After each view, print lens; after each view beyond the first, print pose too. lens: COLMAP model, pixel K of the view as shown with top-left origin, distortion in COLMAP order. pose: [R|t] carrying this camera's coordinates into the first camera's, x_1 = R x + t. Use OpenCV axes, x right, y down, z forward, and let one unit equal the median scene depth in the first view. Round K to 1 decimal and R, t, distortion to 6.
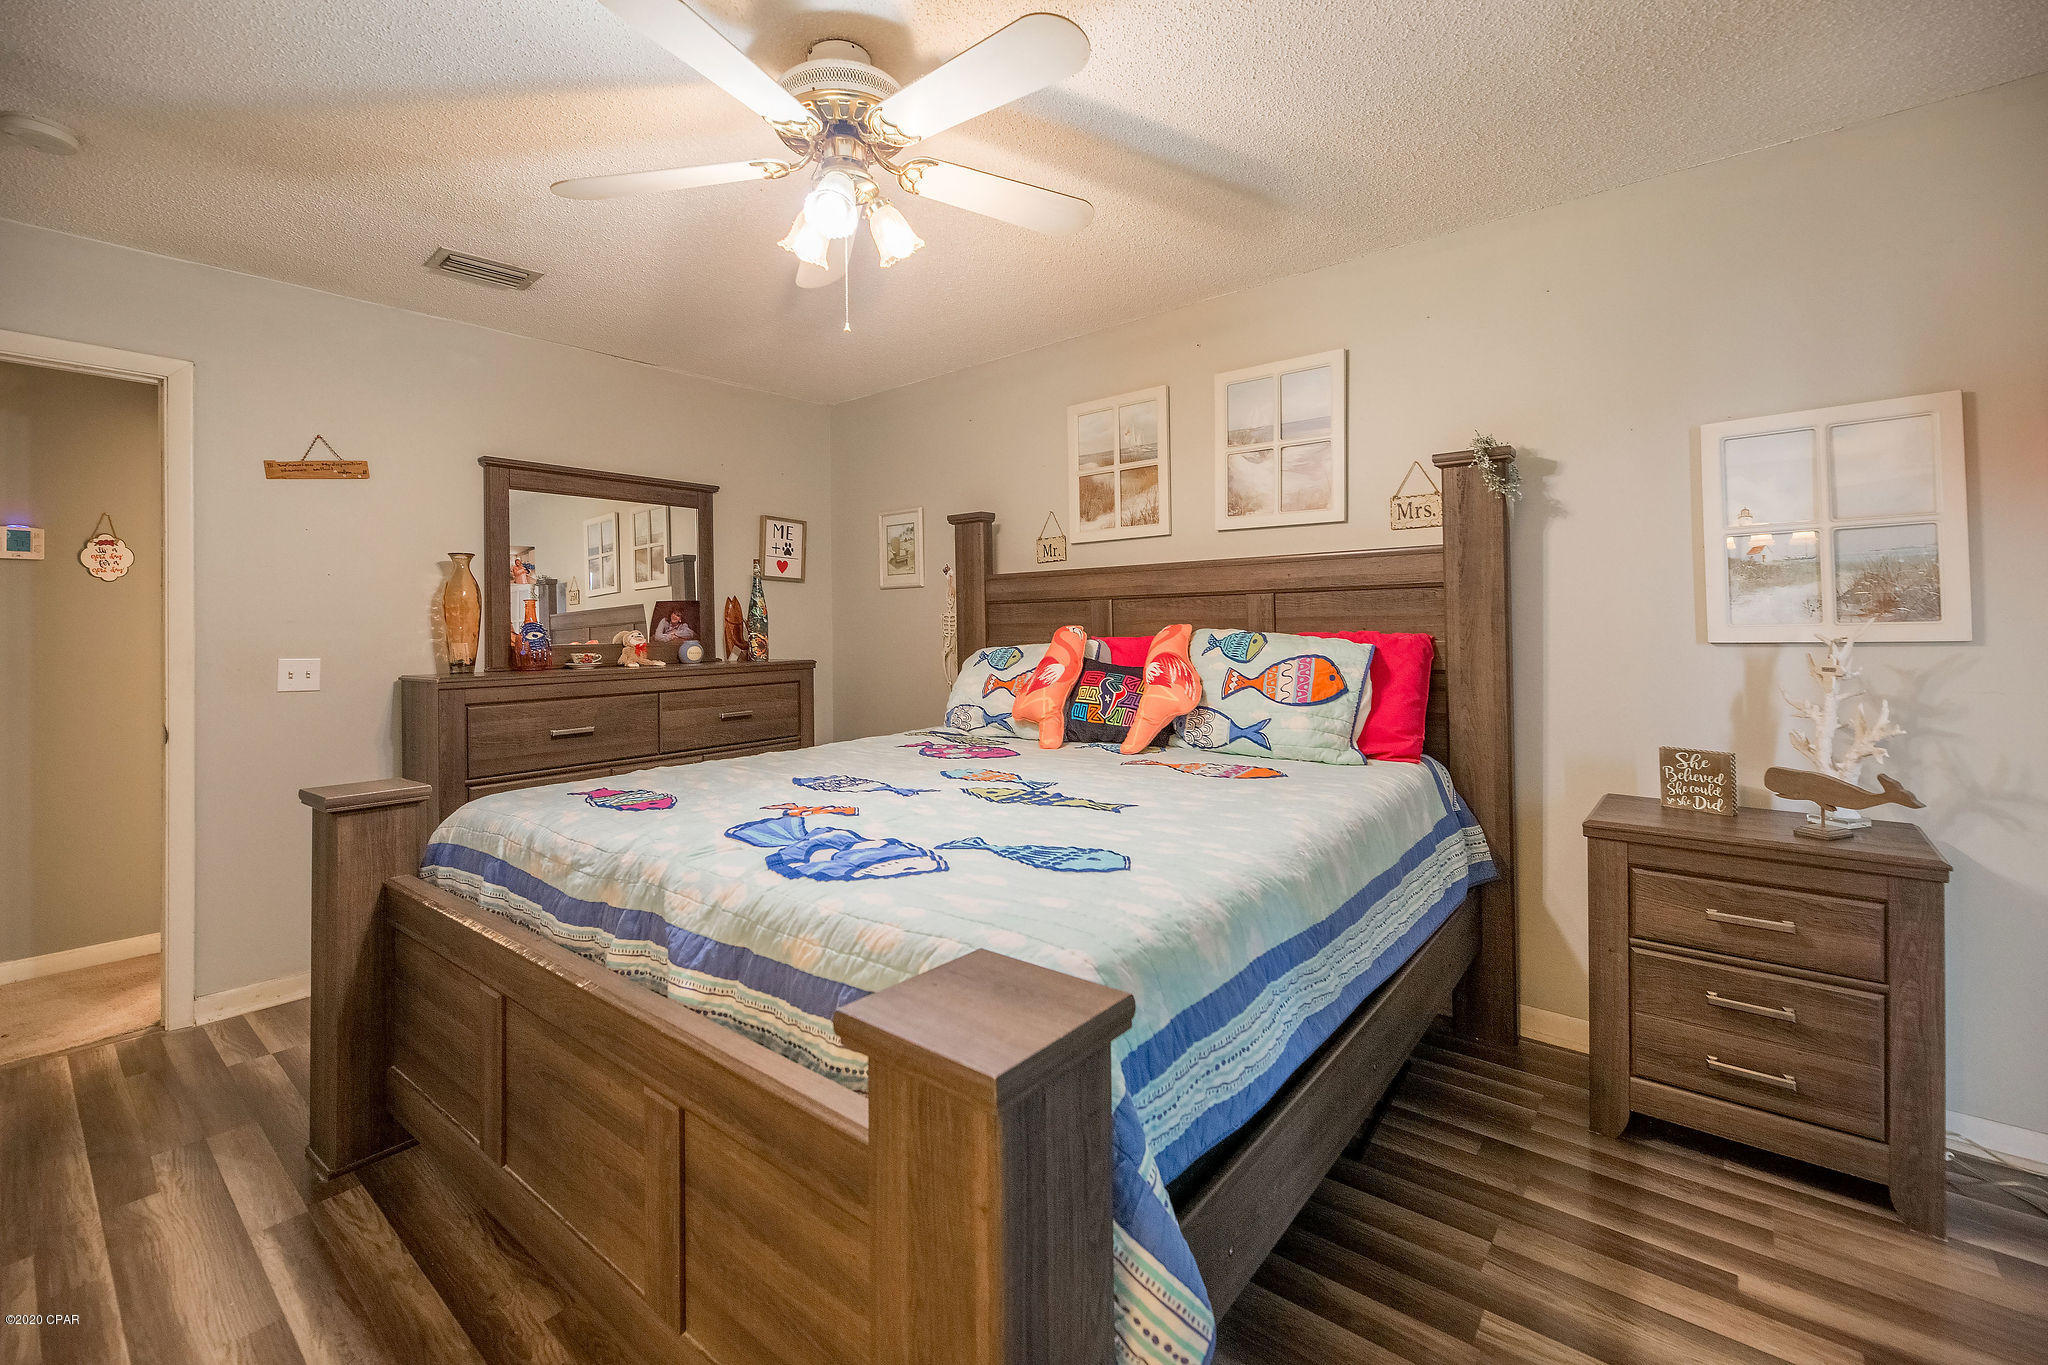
lens RADIAL K [[857.5, 0, 1030.7], [0, 857.5, 652.8], [0, 0, 1]] dist [-0.000117, -0.000136]
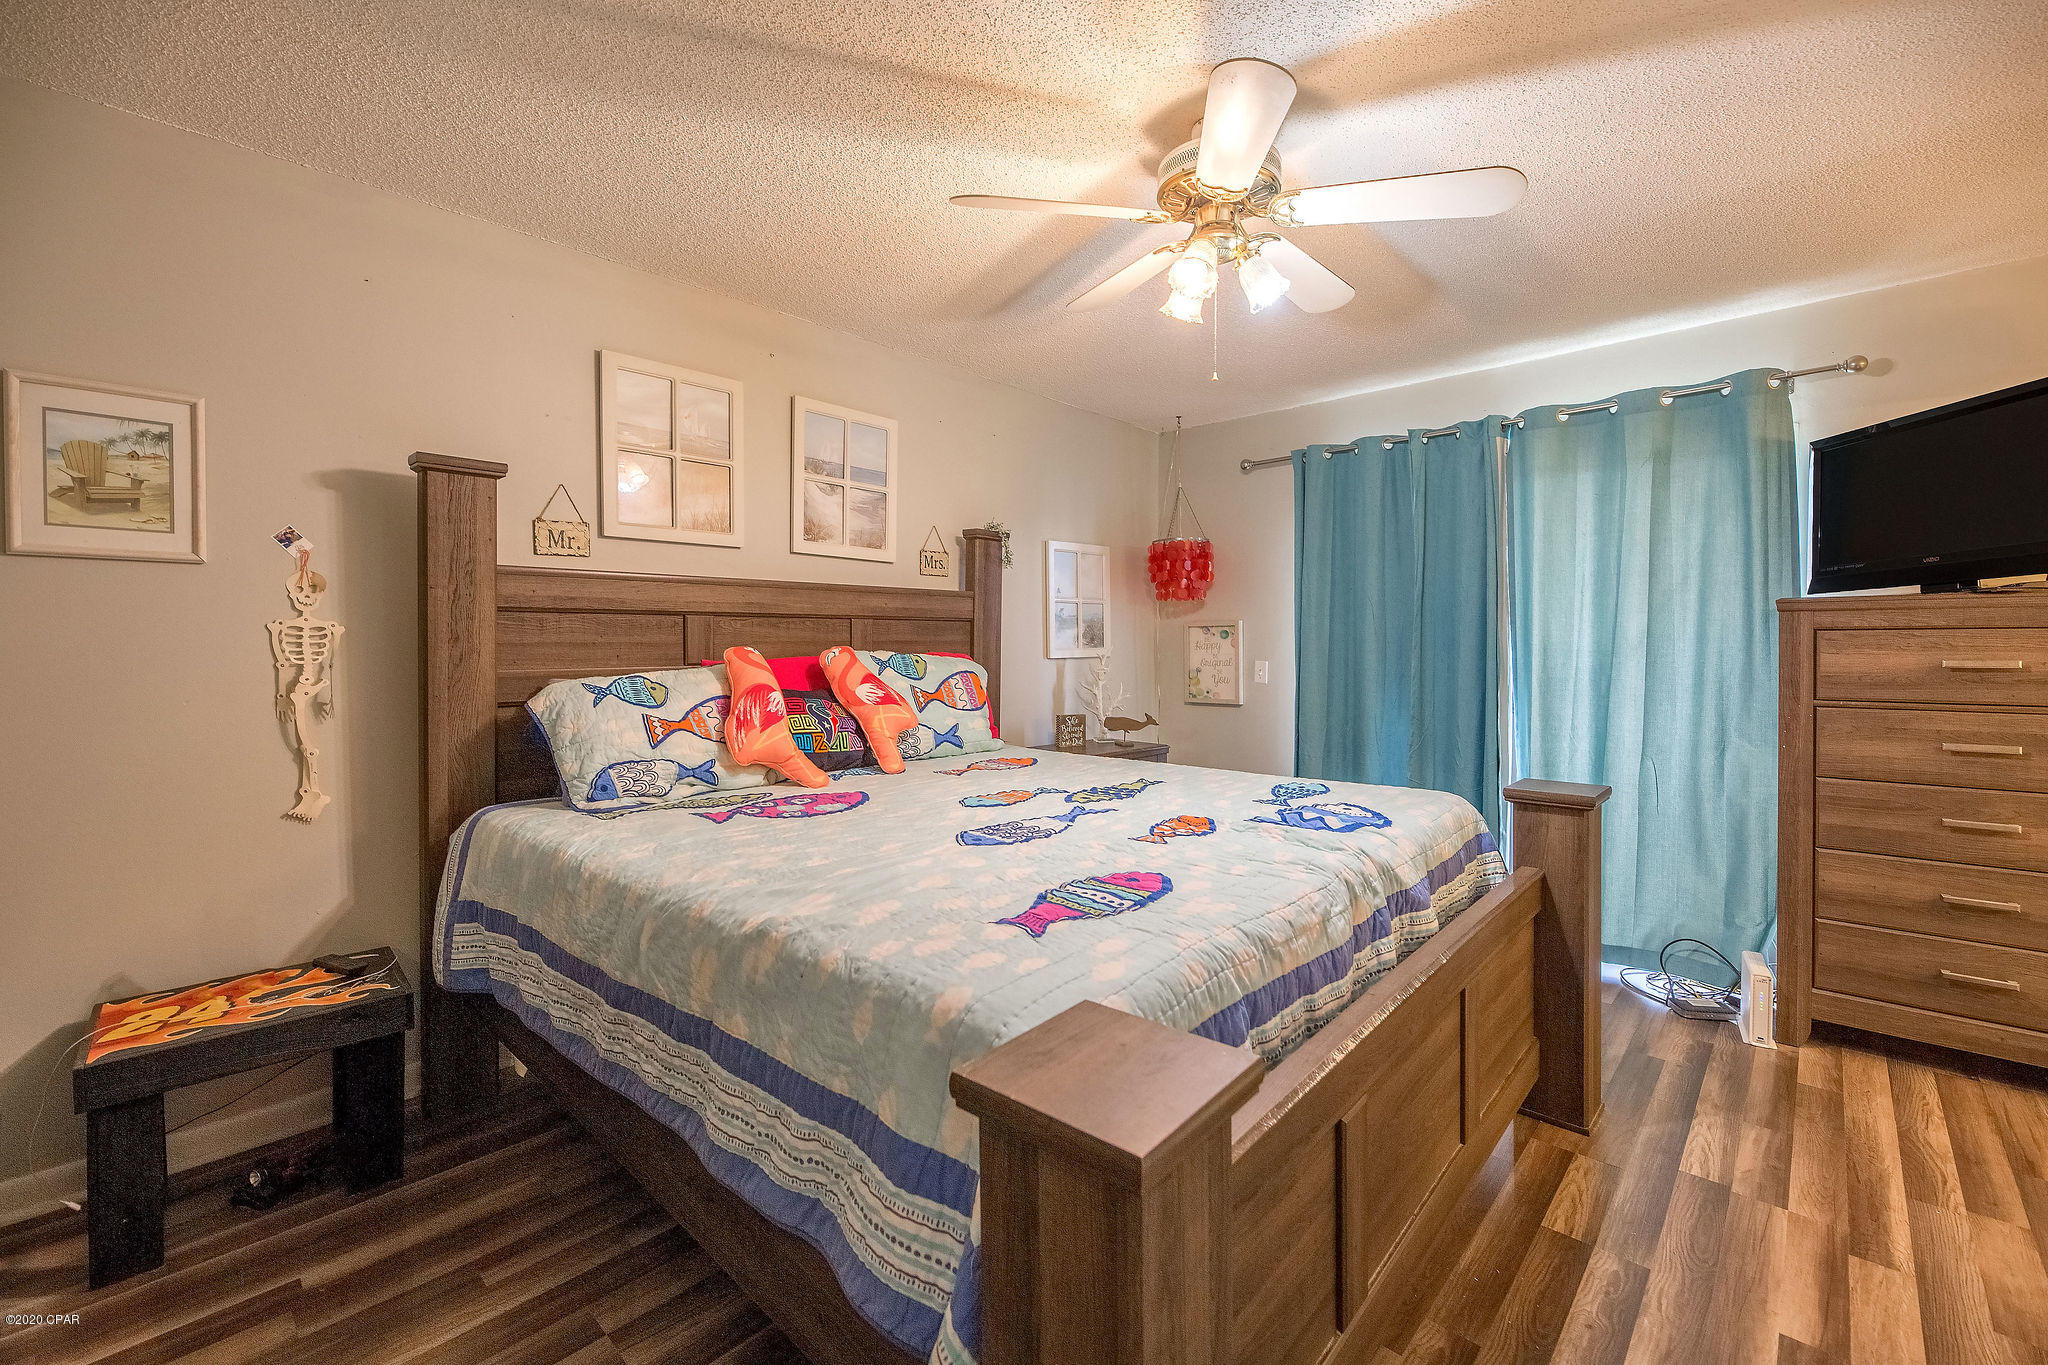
lens RADIAL K [[857.5, 0, 1030.7], [0, 857.5, 652.8], [0, 0, 1]] dist [-0.000117, -0.000136]
pose [[0.058328, 0.003780, 0.998290, -0.874635], [0.034909, 0.999374, -0.005824, -0.012037], [-0.997687, 0.035189, 0.058159, 0.770662]]
